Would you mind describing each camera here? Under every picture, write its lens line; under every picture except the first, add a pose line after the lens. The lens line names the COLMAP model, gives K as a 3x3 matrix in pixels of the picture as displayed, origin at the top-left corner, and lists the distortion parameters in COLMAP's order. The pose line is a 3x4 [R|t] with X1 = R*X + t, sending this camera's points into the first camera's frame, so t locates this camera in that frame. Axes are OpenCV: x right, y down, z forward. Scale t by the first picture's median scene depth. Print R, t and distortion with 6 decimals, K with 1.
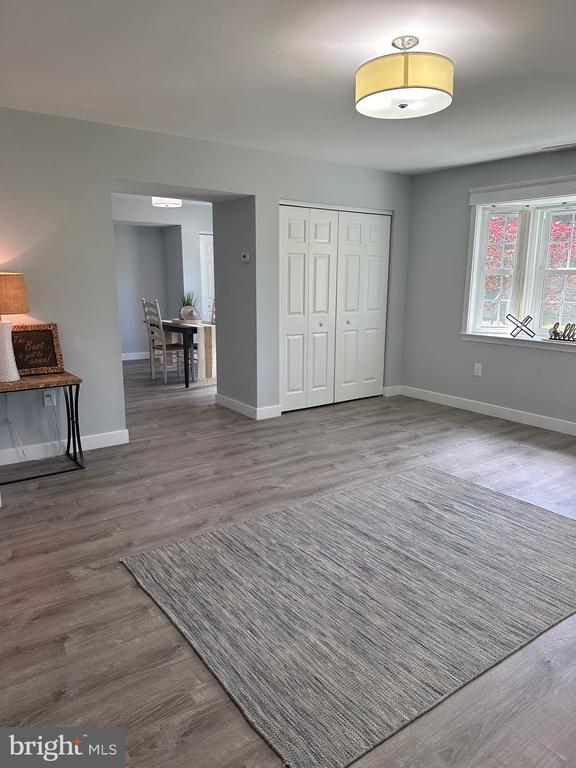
lens RADIAL K [[538.2, 0, 288.8], [0, 538.2, 388.2], [0, 0, 1]] dist [0.151503, -0.313427]
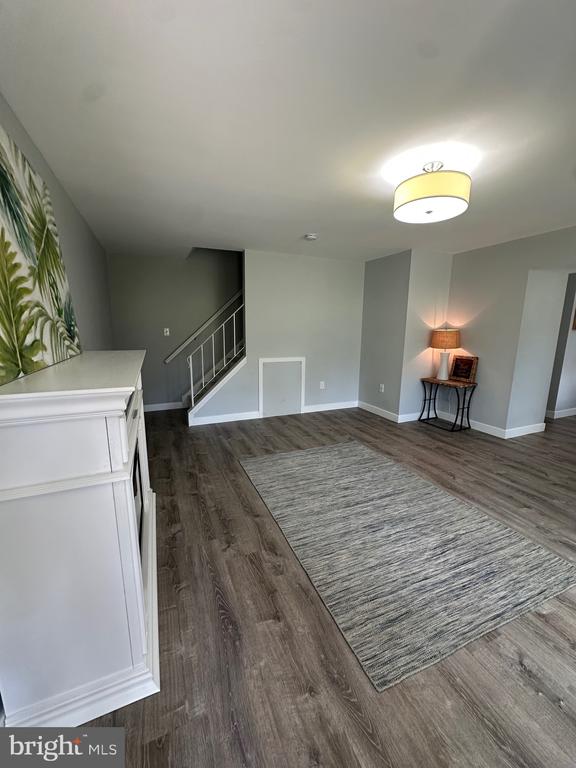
lens RADIAL K [[301.4, 0, 284.0], [0, 301.4, 384.6], [0, 0, 1]] dist [-0.000542, -0.000035]
pose [[-0.221790, 0.181380, -0.958077, 0.860312], [-0.207639, 0.951227, 0.228150, -0.151821], [0.952730, 0.249536, -0.173311, 0.689730]]
